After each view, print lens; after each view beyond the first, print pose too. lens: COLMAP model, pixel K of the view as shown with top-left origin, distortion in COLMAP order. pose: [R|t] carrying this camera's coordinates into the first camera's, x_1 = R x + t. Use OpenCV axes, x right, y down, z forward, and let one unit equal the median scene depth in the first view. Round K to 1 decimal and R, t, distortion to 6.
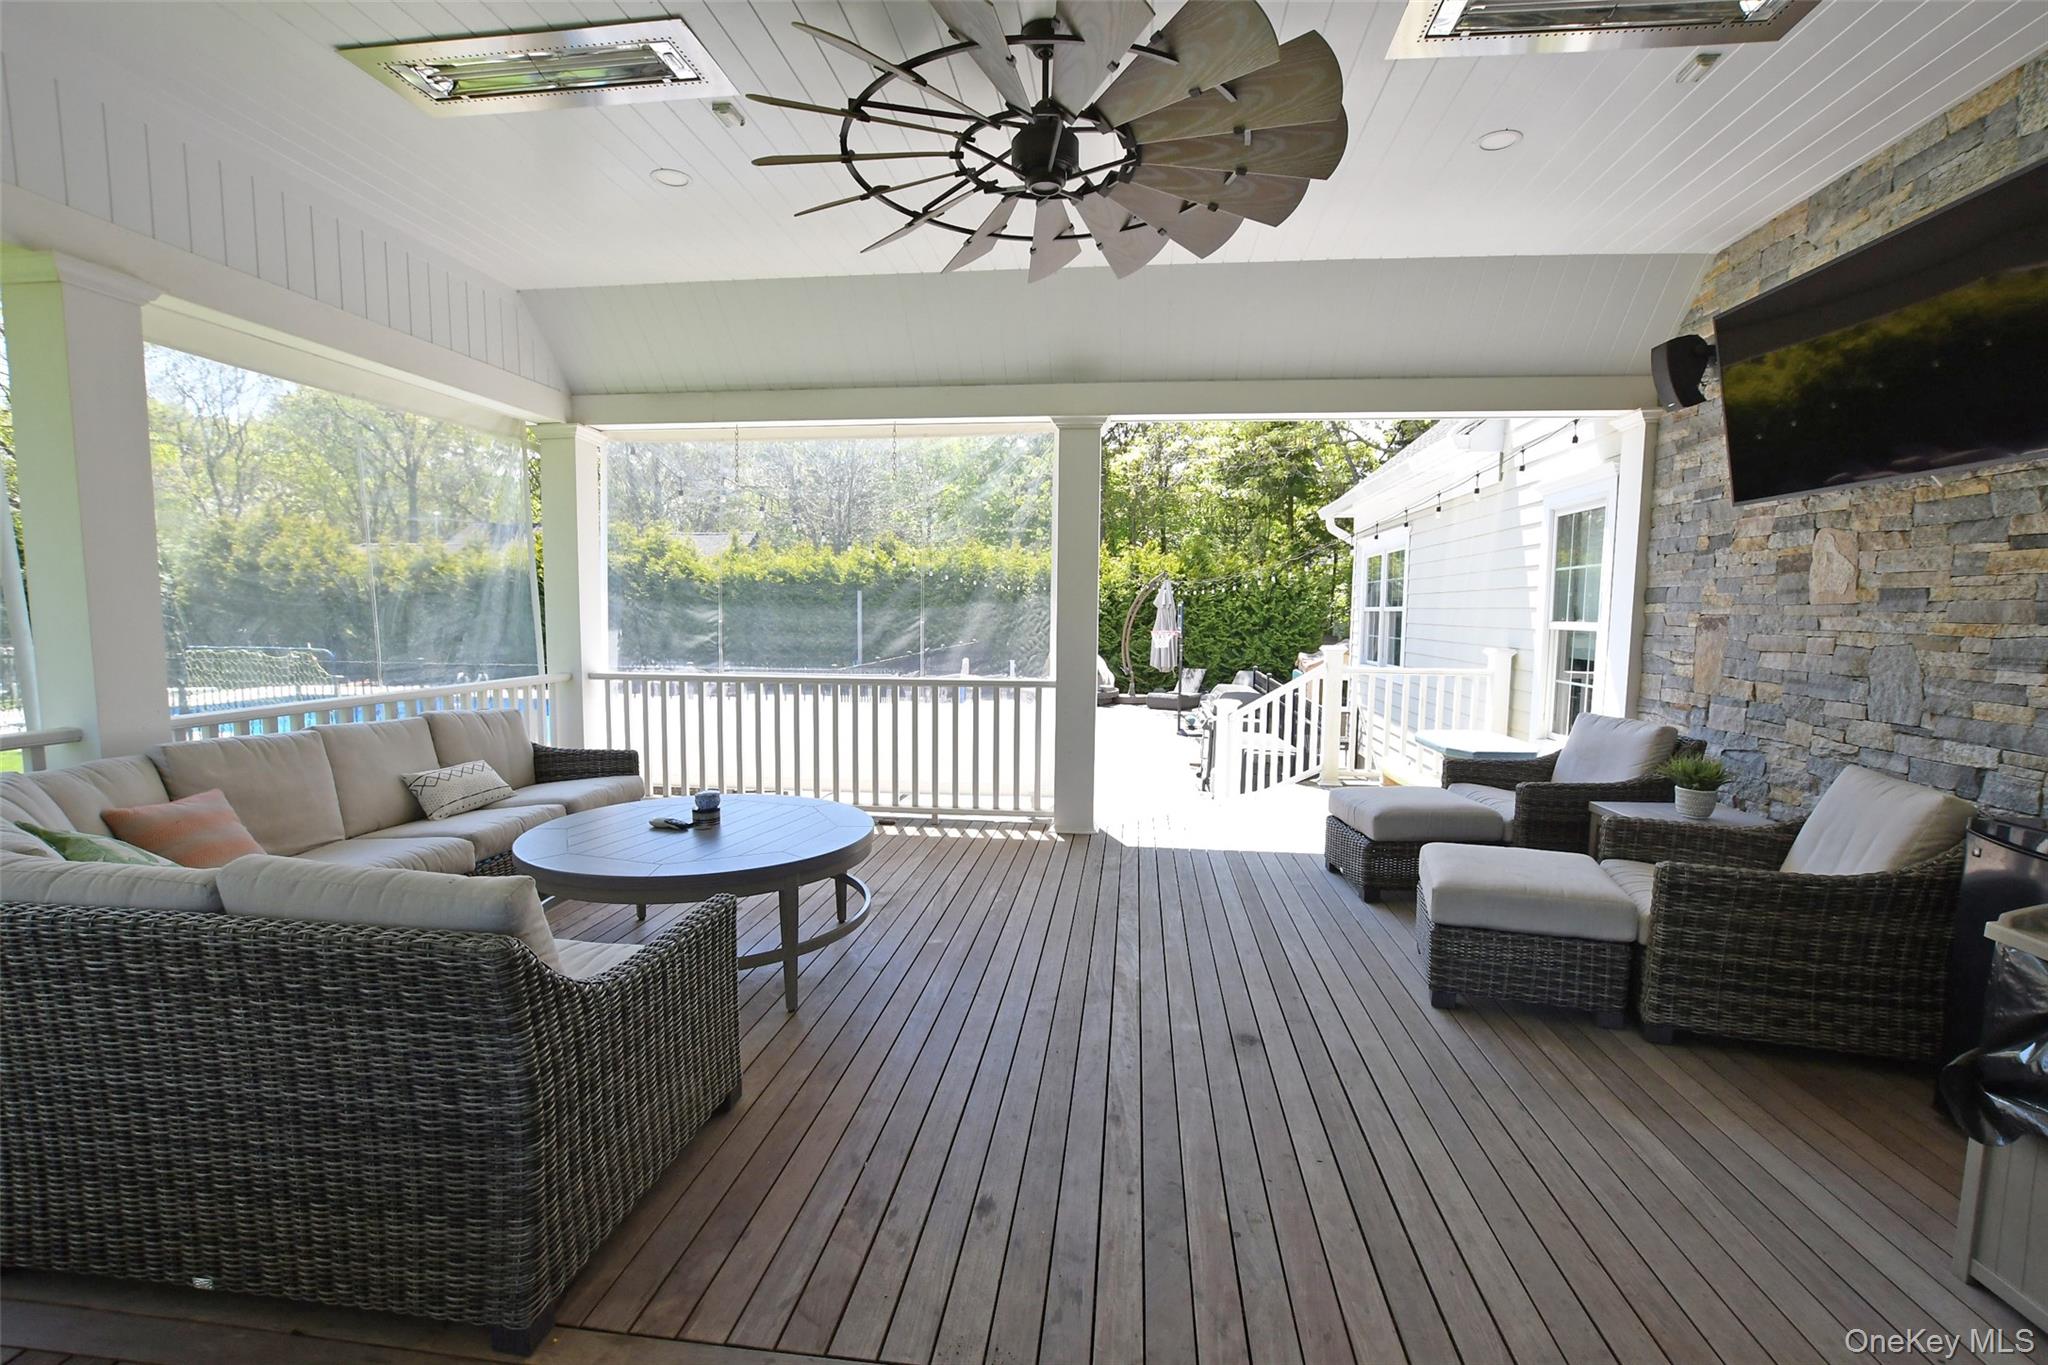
lens RADIAL K [[894.5, 0, 1019.7], [0, 894.5, 694.1], [0, 0, 1]] dist [-0.030468, 0.002473]
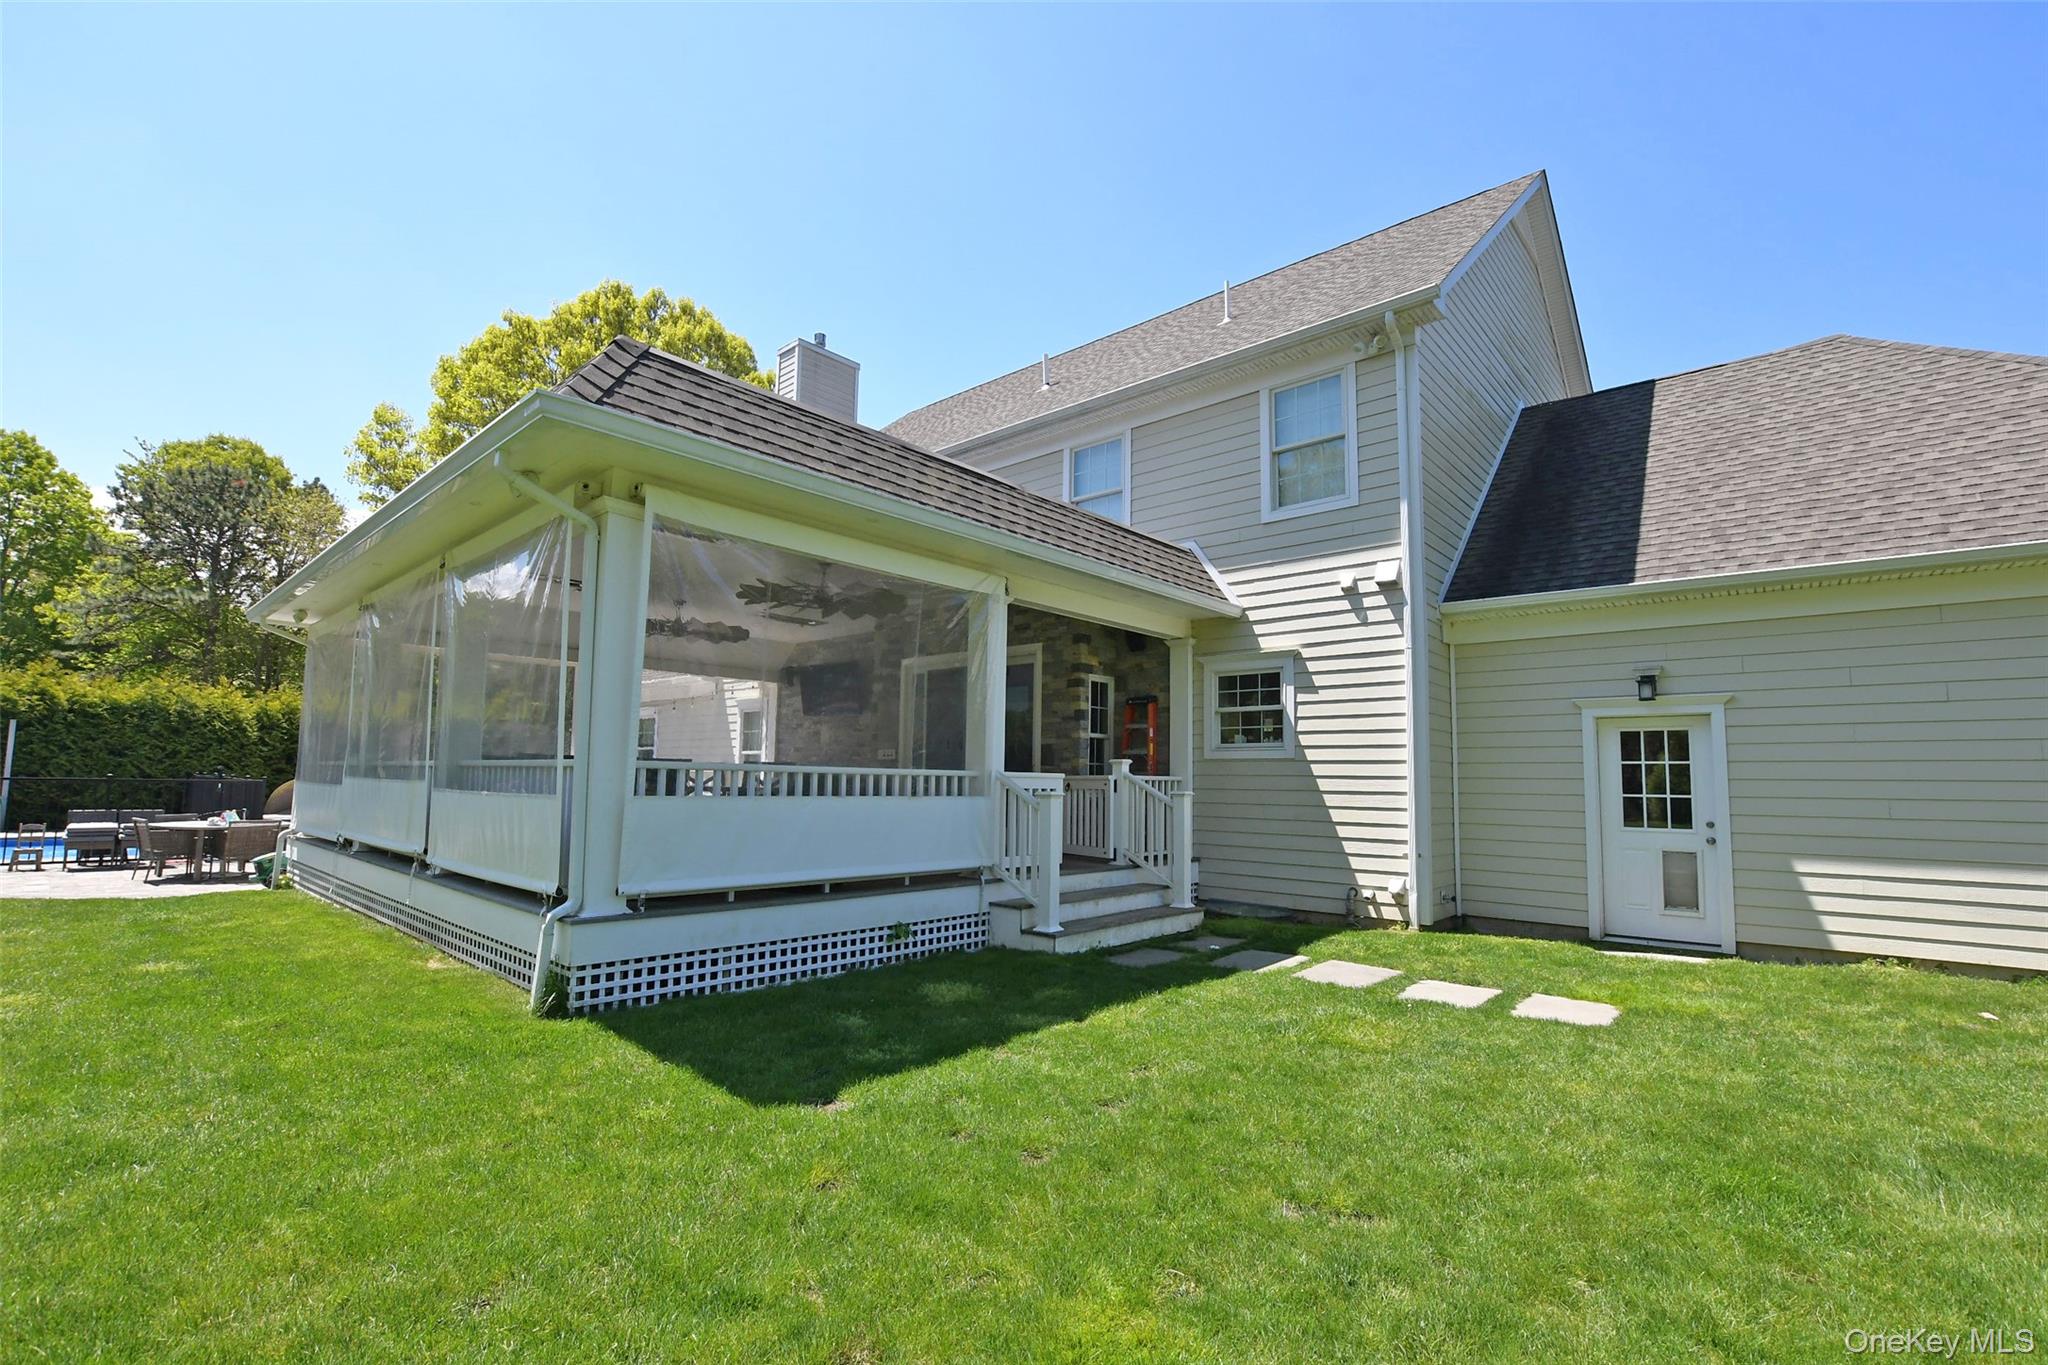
lens RADIAL K [[894.5, 0, 1025.3], [0, 894.5, 688.4], [0, 0, 1]] dist [-0.030468, 0.002473]
pose [[0.558770, 0.081374, 0.825321, -0.370498], [0.067499, 0.987410, -0.143055, 0.055592], [-0.826571, 0.135643, 0.546243, -0.384342]]
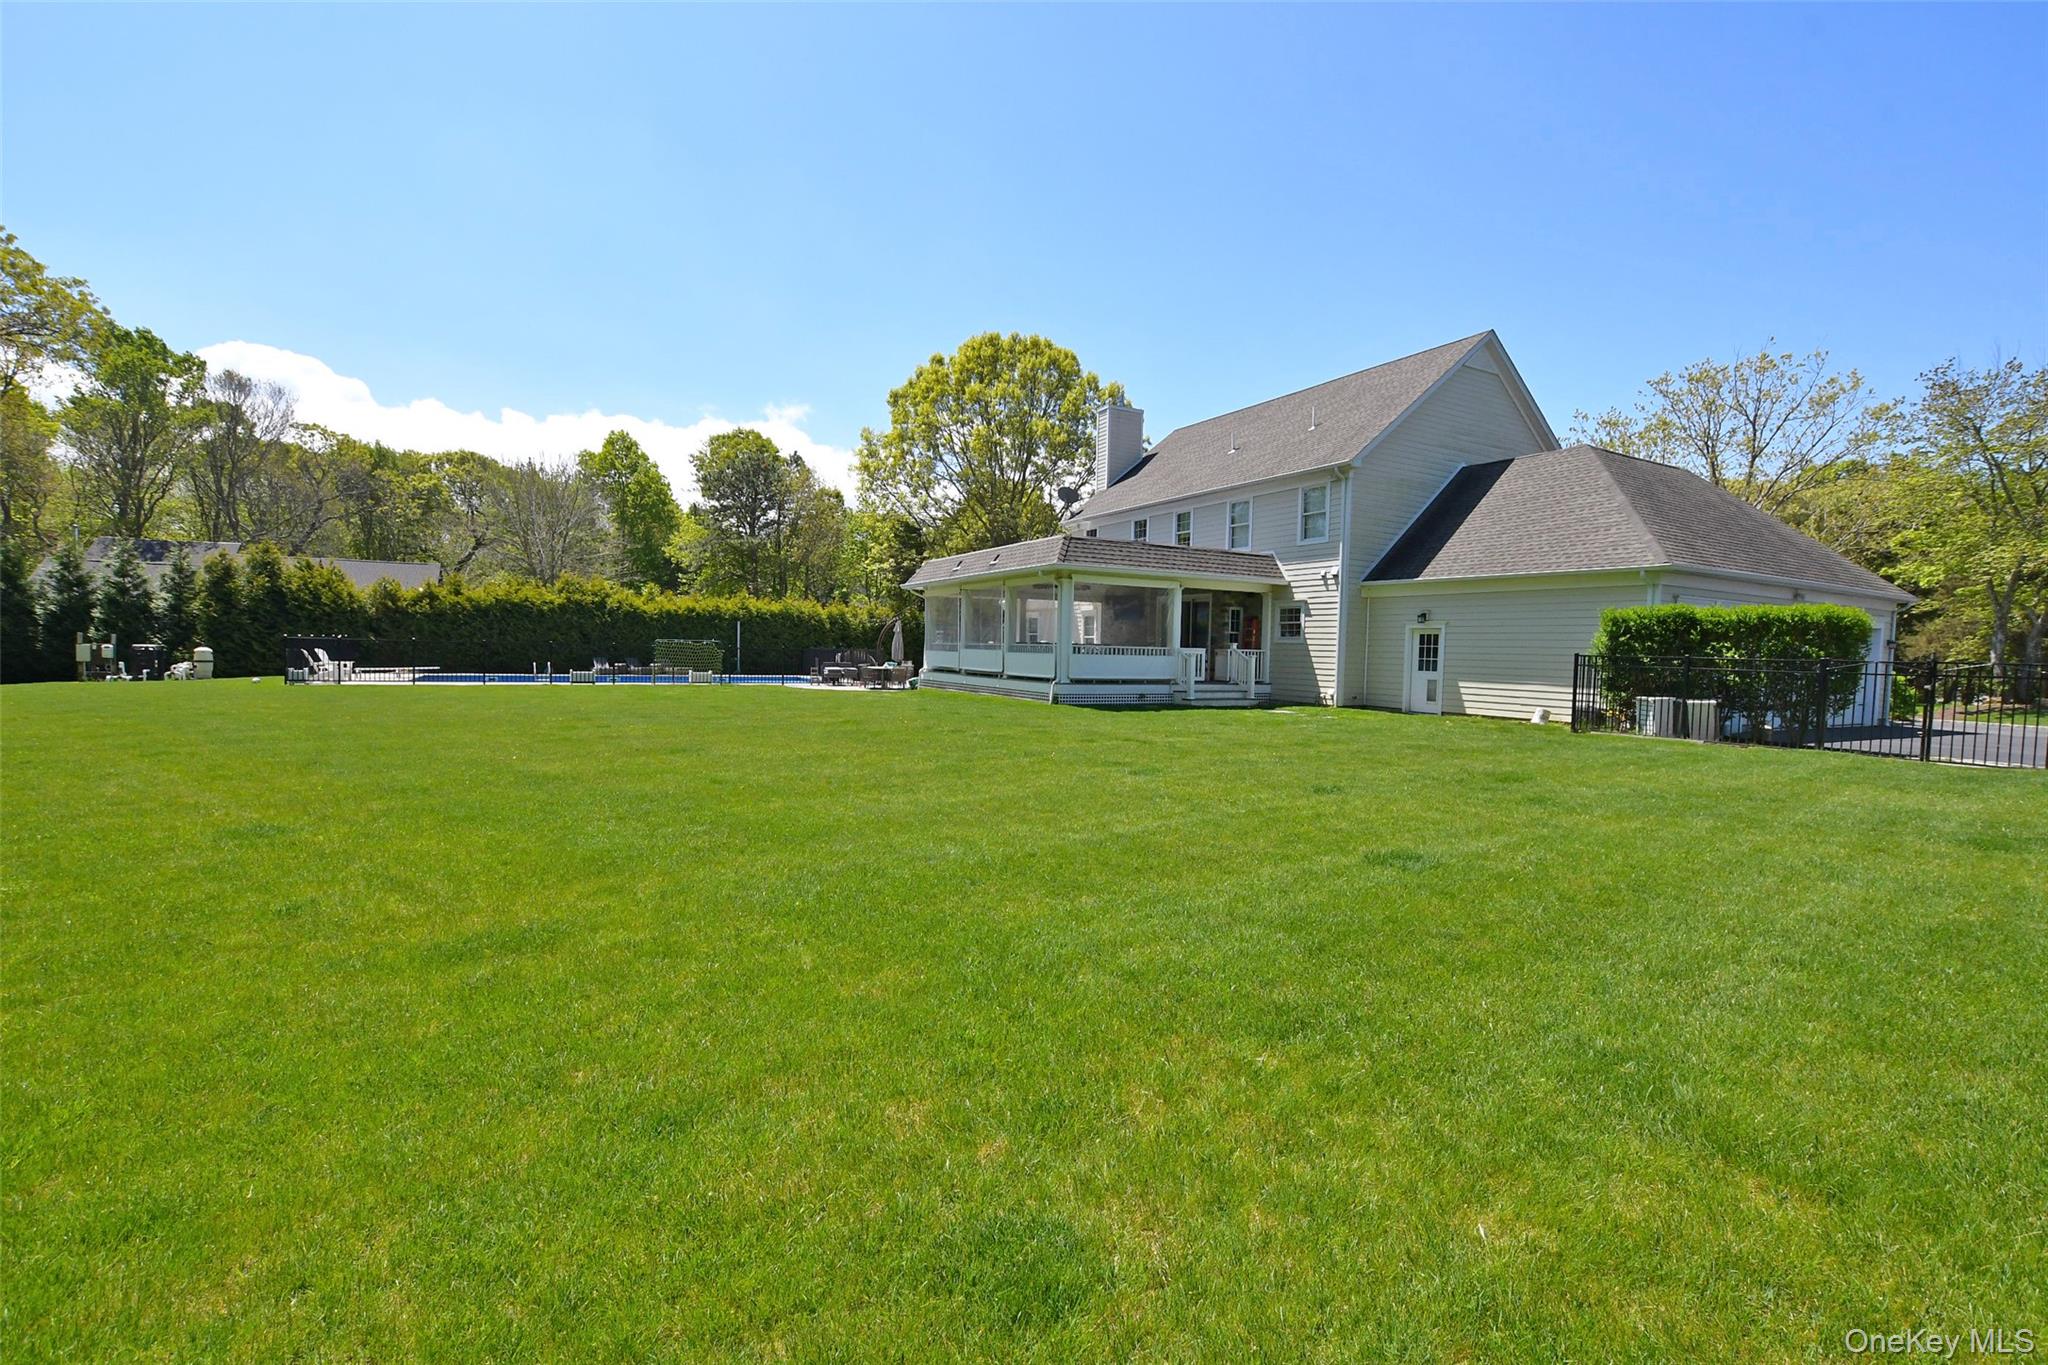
lens RADIAL K [[894.5, 0, 1020.8], [0, 894.5, 687.8], [0, 0, 1]] dist [-0.030468, 0.002473]
pose [[0.808567, -0.021566, 0.588009, -0.905817], [0.042686, 0.998845, -0.022062, 0.104188], [-0.586854, 0.042939, 0.808554, -0.978881]]
